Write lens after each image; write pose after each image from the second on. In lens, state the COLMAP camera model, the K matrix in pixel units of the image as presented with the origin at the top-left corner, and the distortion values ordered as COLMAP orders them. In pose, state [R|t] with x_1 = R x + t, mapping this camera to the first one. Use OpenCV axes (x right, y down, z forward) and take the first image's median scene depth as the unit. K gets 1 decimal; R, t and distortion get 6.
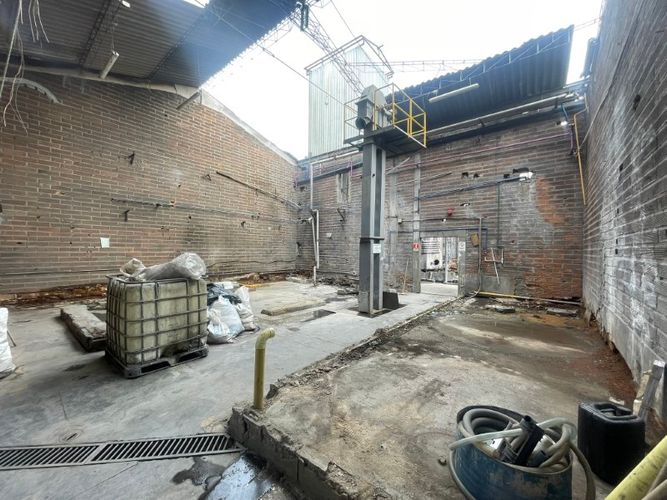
lens RADIAL K [[267.4, 0, 330.1], [0, 267.4, 251.4], [0, 0, 1]] dist [0.000156, -0.000822]
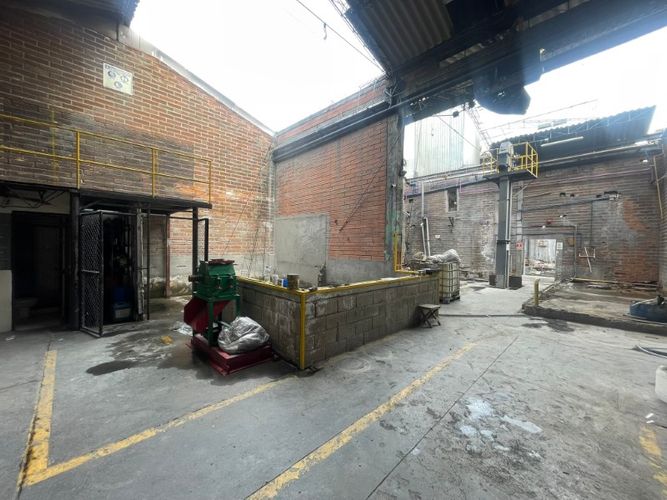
lens RADIAL K [[267.4, 0, 332.6], [0, 267.4, 251.0], [0, 0, 1]] dist [0.000156, -0.000822]
pose [[0.994404, 0.005162, -0.105514, -0.543294], [-0.004708, 0.999979, 0.004551, 0.006872], [0.105535, -0.004028, 0.994407, -0.512426]]
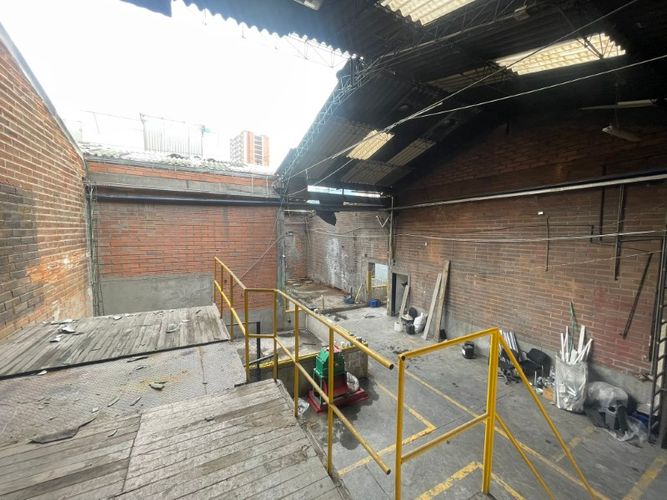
lens RADIAL K [[267.4, 0, 333.1], [0, 267.4, 248.4], [0, 0, 1]] dist [0.000156, -0.000822]
pose [[0.381129, -0.066853, 0.922101, -1.430706], [0.006703, 0.997556, 0.069552, -0.292955], [-0.924497, -0.020328, 0.380646, -0.351922]]
